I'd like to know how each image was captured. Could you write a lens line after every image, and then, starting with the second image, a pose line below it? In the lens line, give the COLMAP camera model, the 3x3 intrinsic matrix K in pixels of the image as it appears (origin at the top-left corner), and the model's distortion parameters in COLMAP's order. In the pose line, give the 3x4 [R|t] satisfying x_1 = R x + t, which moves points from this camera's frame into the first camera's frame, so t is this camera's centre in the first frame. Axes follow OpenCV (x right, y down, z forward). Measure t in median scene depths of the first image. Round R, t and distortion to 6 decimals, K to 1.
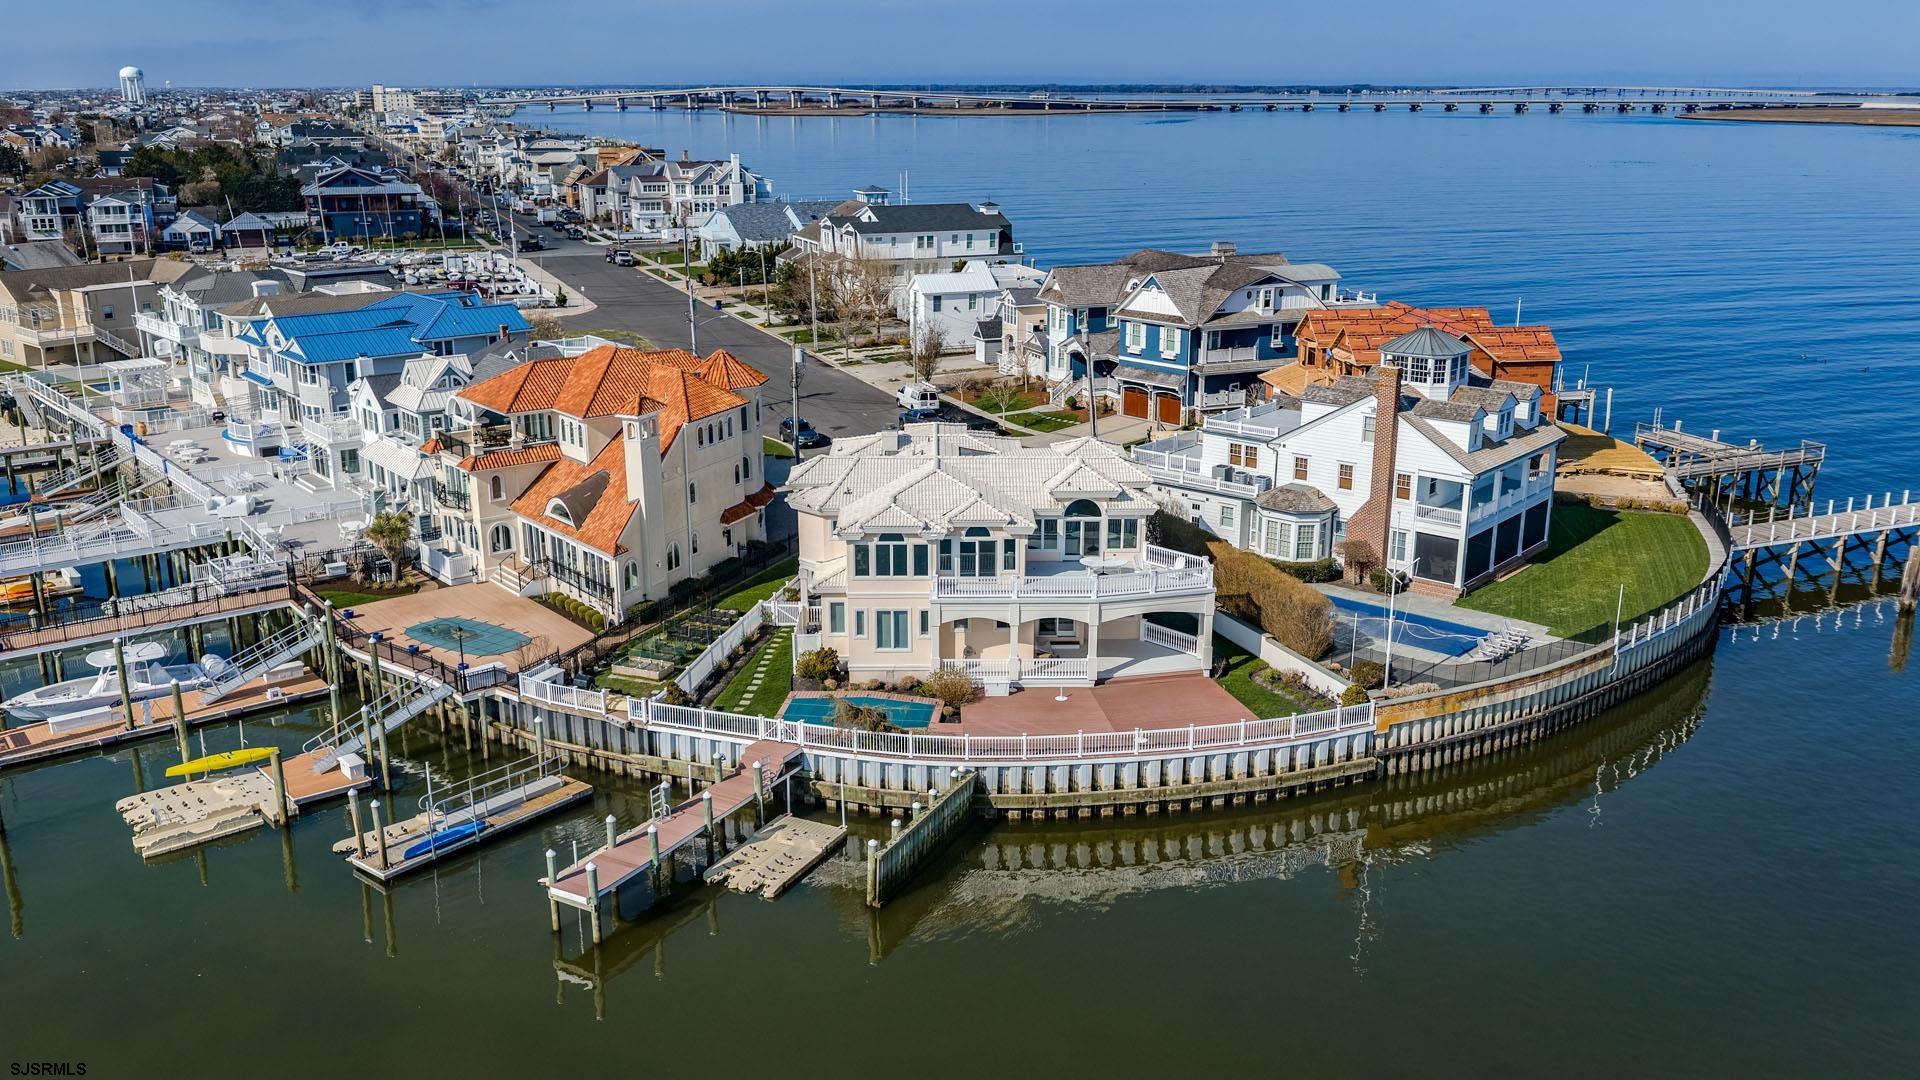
lens RADIAL K [[1584.9, 0, 959.0], [0, 1584.9, 549.1], [0, 0, 1]] dist [0.035070, -0.072815]
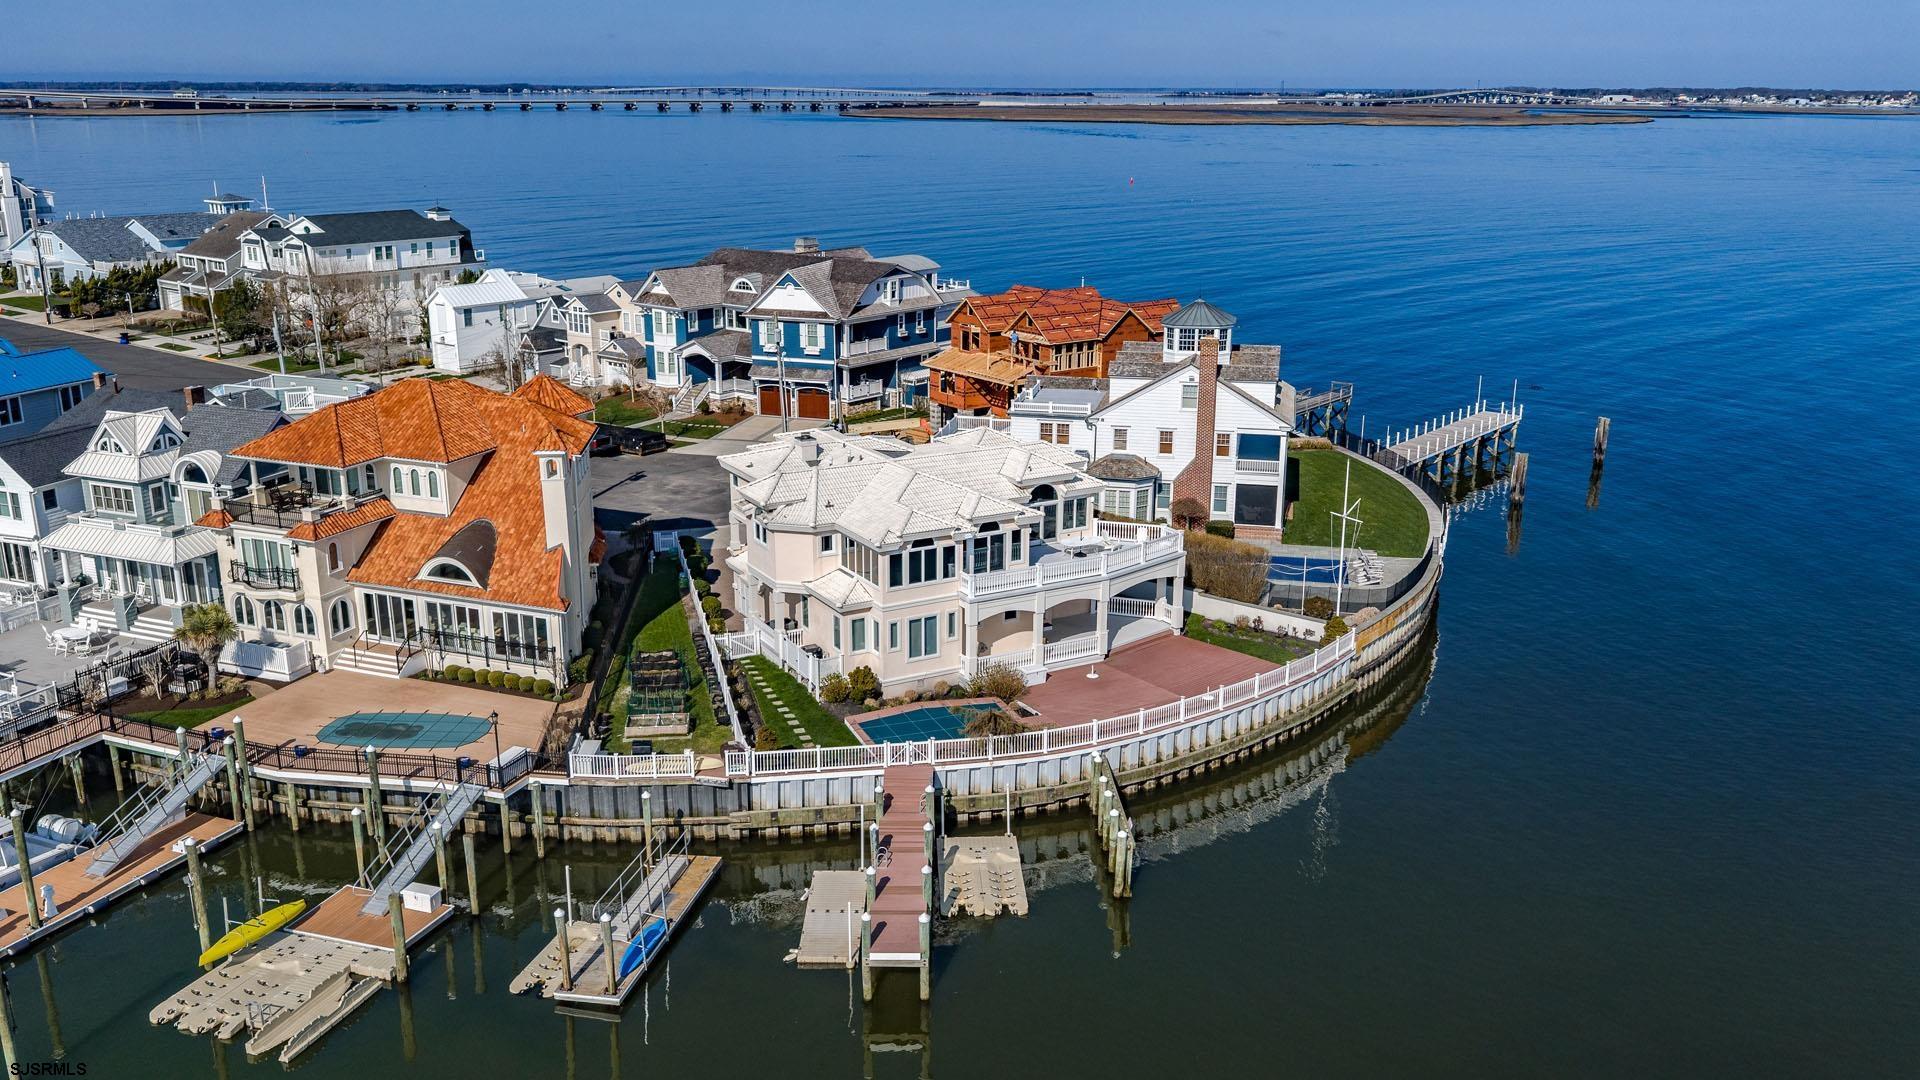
lens RADIAL K [[1584.9, 0, 959.0], [0, 1584.9, 549.1], [0, 0, 1]] dist [0.035070, -0.072815]
pose [[0.875774, -0.131868, 0.464361, -0.407700], [0.131654, 0.990745, 0.033053, -0.028077], [-0.464421, 0.032188, 0.885029, 0.106132]]
